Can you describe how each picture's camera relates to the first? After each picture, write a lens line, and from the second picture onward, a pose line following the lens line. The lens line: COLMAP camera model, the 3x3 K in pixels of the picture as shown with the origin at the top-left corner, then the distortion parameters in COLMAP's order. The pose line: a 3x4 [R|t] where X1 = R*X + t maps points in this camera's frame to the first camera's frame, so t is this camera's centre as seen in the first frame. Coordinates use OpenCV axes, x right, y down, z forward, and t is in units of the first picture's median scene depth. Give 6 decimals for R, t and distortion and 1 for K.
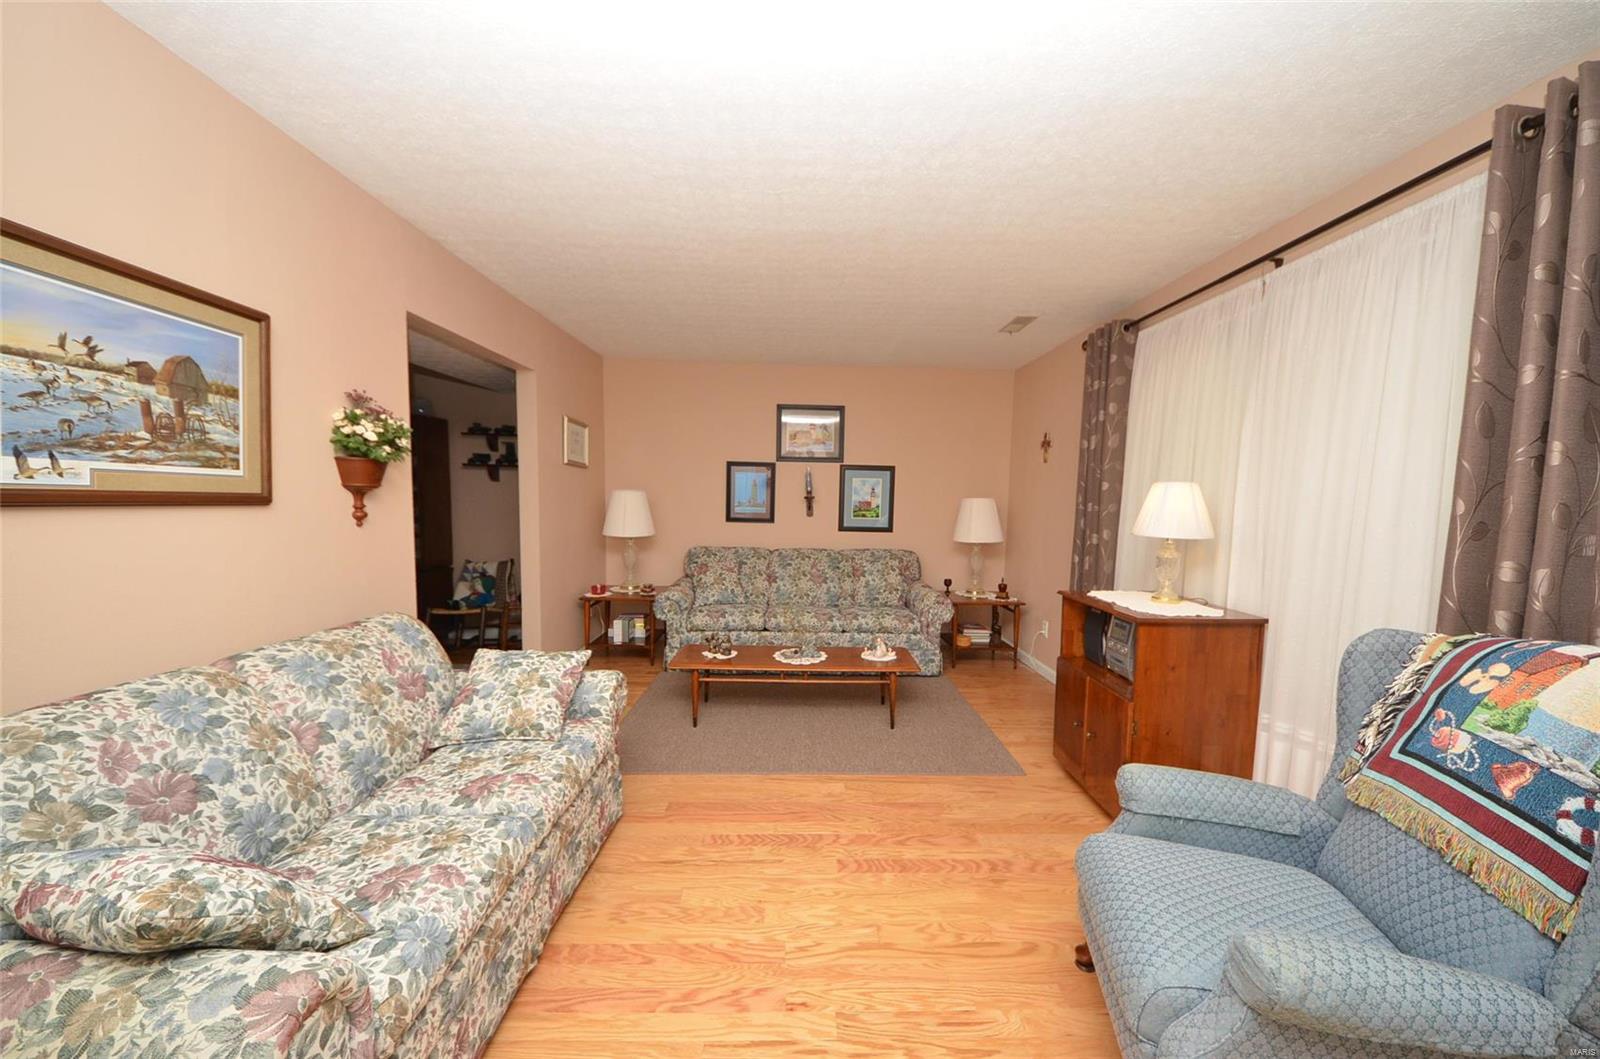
lens RADIAL K [[568.4, 0, 806.8], [0, 568.4, 540.0], [0, 0, 1]] dist [0.033855, -0.023937]
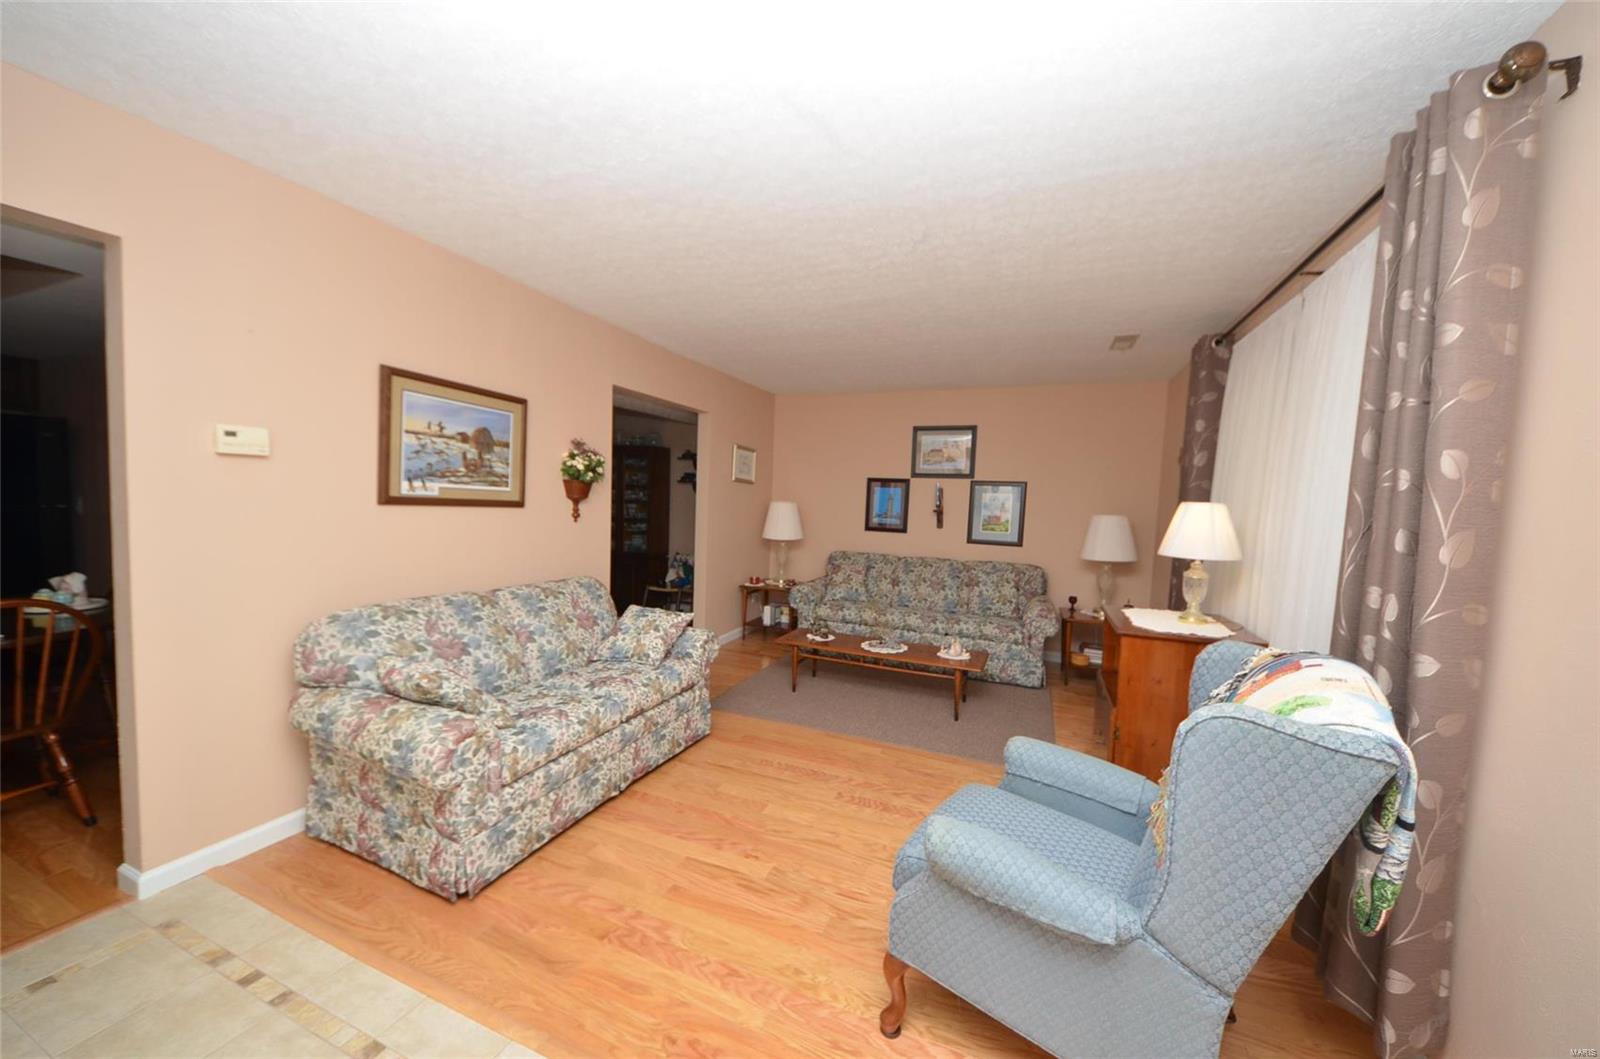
lens RADIAL K [[568.4, 0, 806.8], [0, 568.4, 540.0], [0, 0, 1]] dist [0.033855, -0.023937]
pose [[0.917139, 0.042170, -0.396329, 0.458677], [-0.050630, 0.998658, -0.010905, 0.011045], [0.395338, 0.030068, 0.918044, -0.213682]]
